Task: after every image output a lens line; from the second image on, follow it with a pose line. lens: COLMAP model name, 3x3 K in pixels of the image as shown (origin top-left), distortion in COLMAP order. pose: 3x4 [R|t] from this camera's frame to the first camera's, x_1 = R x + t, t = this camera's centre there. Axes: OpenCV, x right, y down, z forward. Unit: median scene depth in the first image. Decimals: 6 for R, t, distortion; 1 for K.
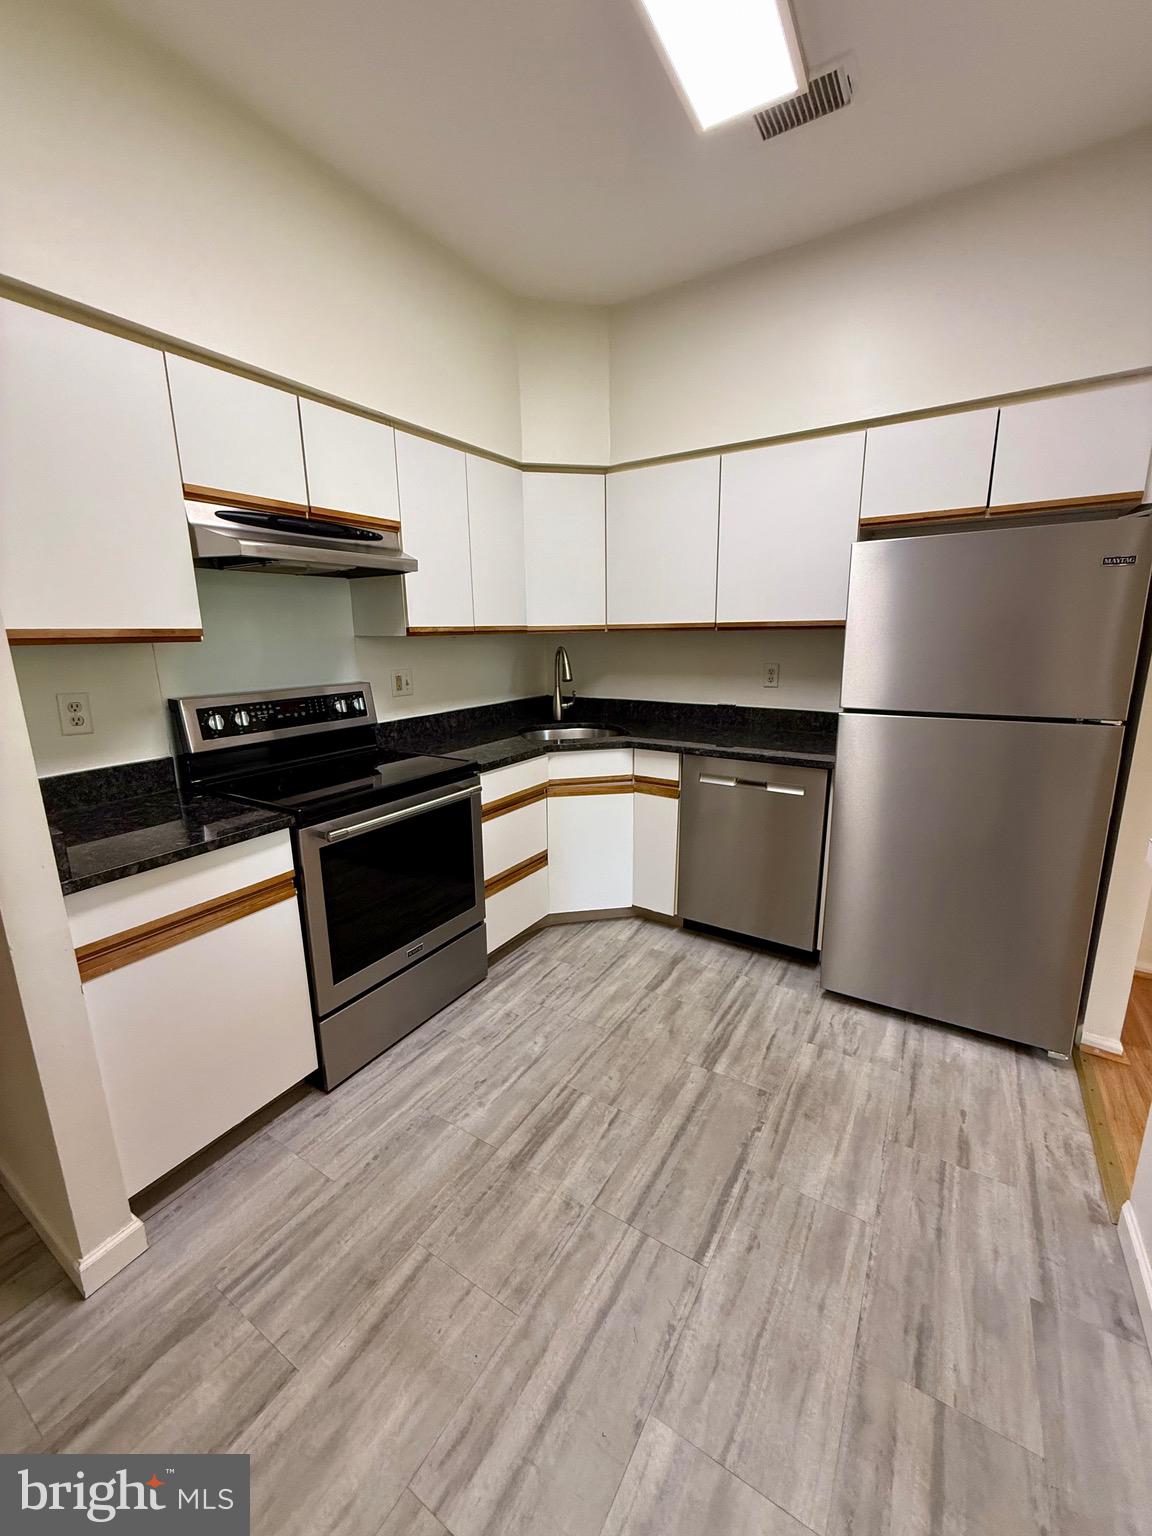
lens RADIAL K [[612.6, 0, 573.4], [0, 612.6, 766.4], [0, 0, 1]] dist [-0.003691, 0.000842]
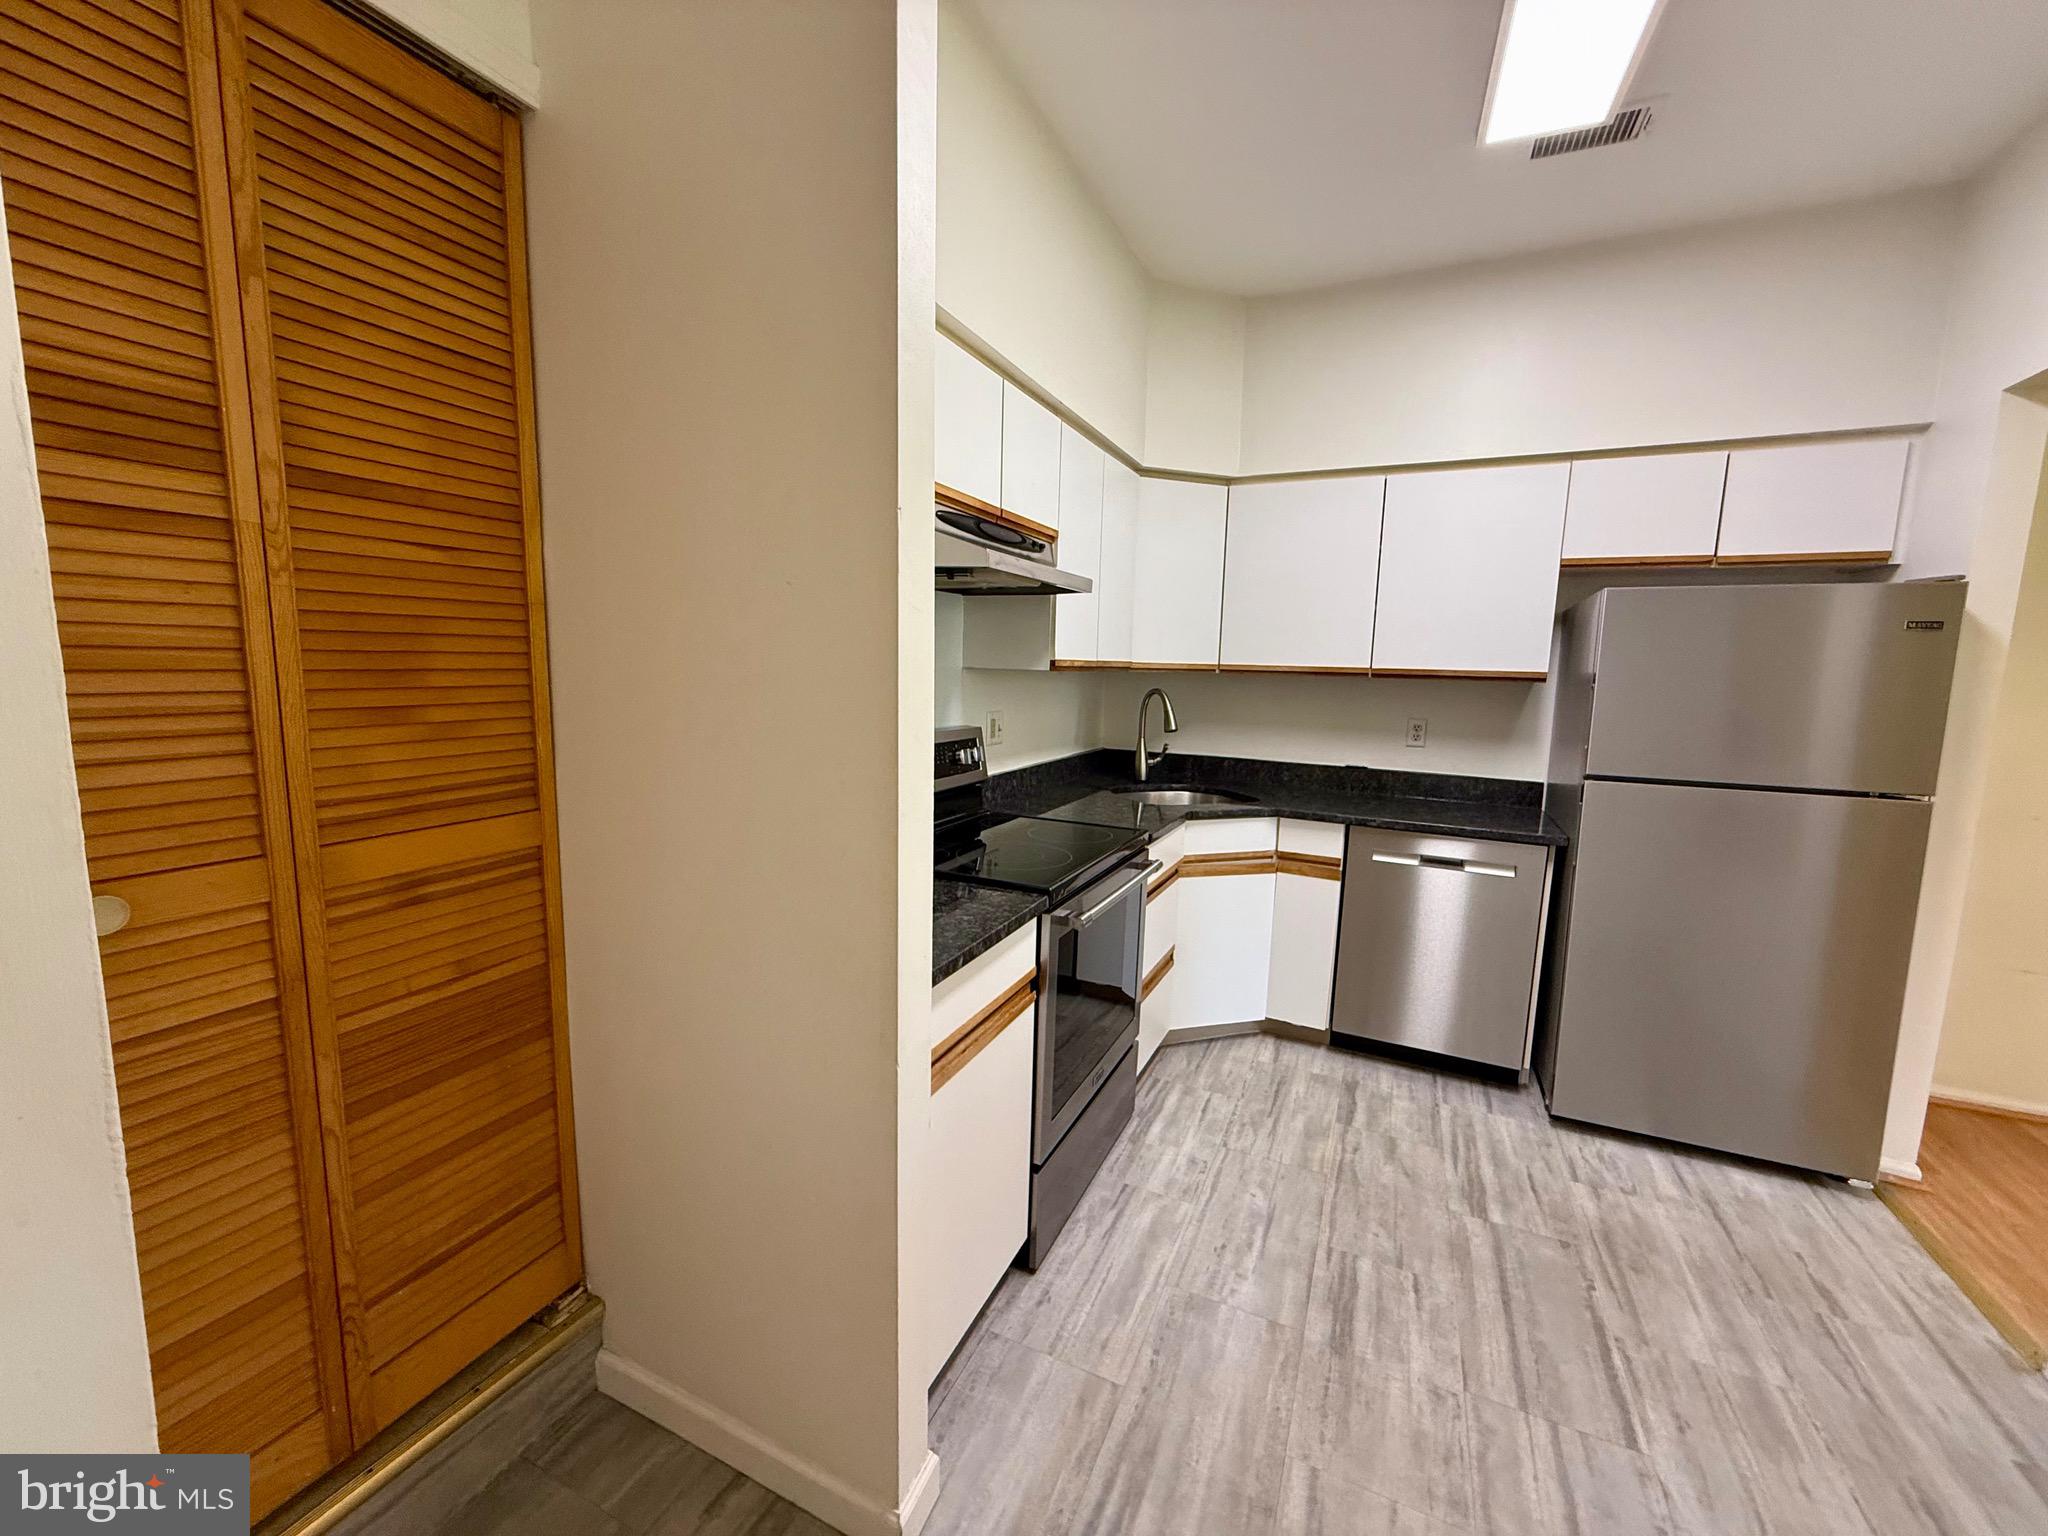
lens RADIAL K [[816.8, 0, 1018.6], [0, 816.8, 768.0], [0, 0, 1]] dist [-0.003691, 0.000842]
pose [[0.992037, 0.024971, 0.123449, -0.513617], [-0.013704, 0.995730, -0.091291, 0.011294], [-0.125201, 0.088872, 0.988143, -0.032614]]
